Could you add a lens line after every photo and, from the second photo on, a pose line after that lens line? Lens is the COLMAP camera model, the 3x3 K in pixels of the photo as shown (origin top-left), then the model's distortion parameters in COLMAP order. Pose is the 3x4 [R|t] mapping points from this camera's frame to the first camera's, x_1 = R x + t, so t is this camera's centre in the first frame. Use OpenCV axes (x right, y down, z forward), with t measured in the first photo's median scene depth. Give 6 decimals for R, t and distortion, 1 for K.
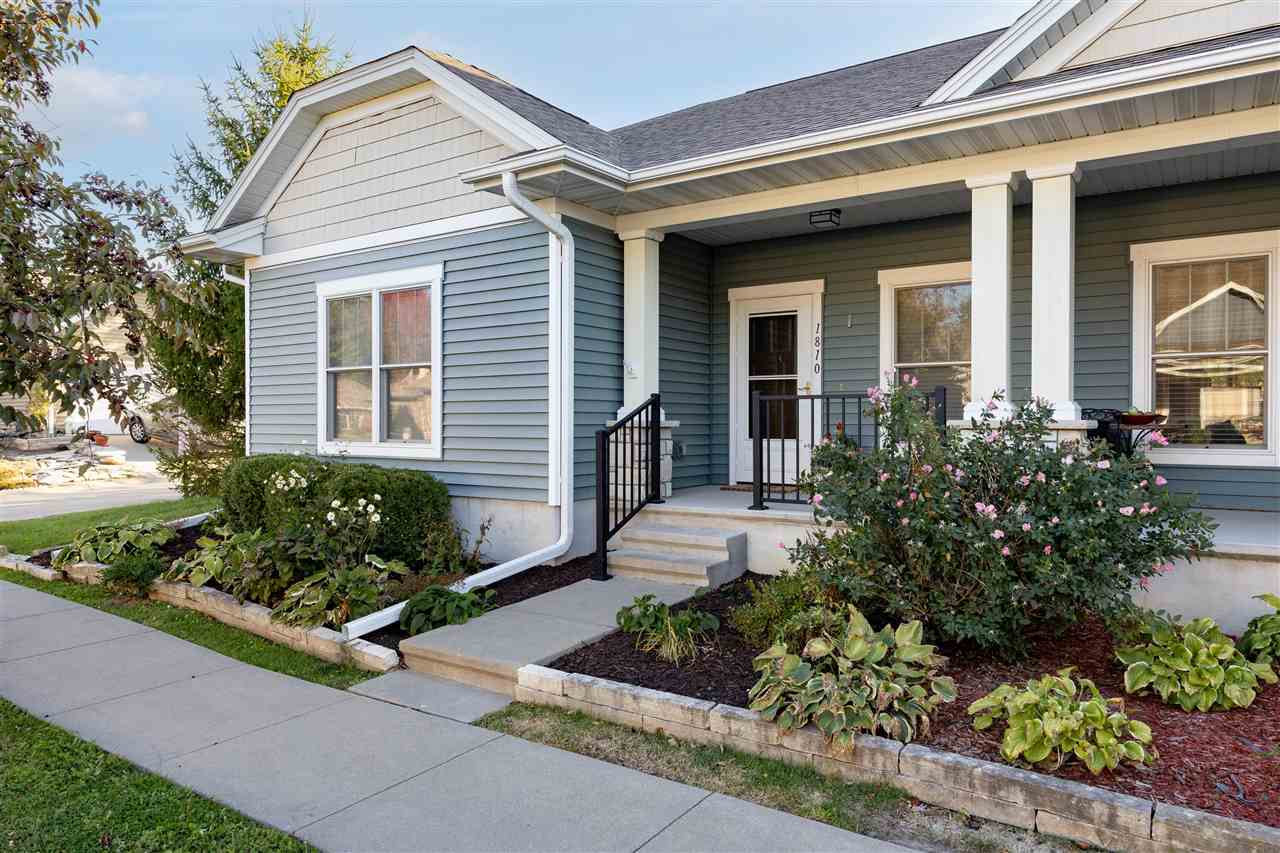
lens RADIAL K [[843.8, 0, 642.3], [0, 843.8, 423.8], [0, 0, 1]] dist [-0.008133, -0.002187]
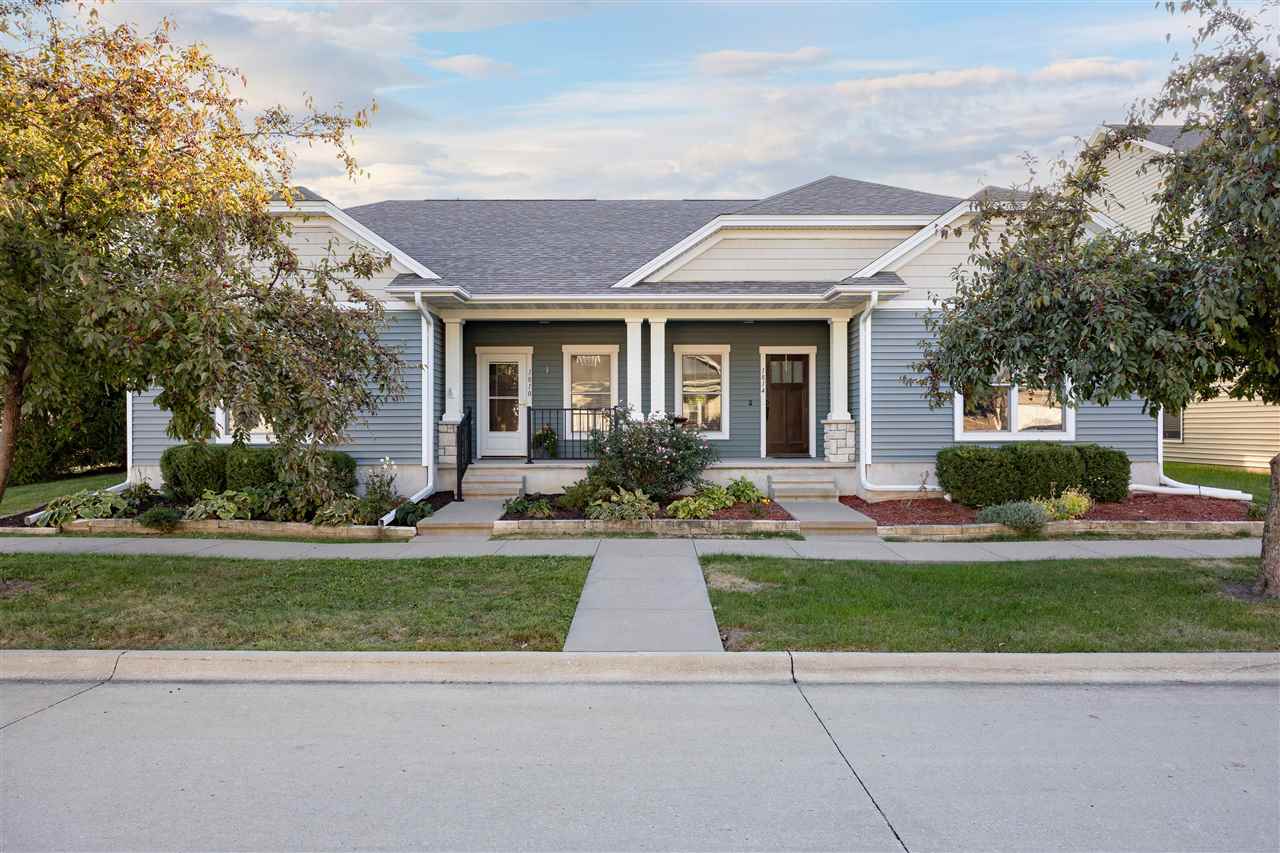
lens RADIAL K [[806.9, 0, 638.3], [0, 806.9, 427.6], [0, 0, 1]] dist [-0.000991, -0.000080]
pose [[0.828805, -0.003763, 0.559525, -0.747948], [0.005020, 0.999987, -0.000712, 0.015984], [-0.559515, 0.003399, 0.828813, -0.786958]]
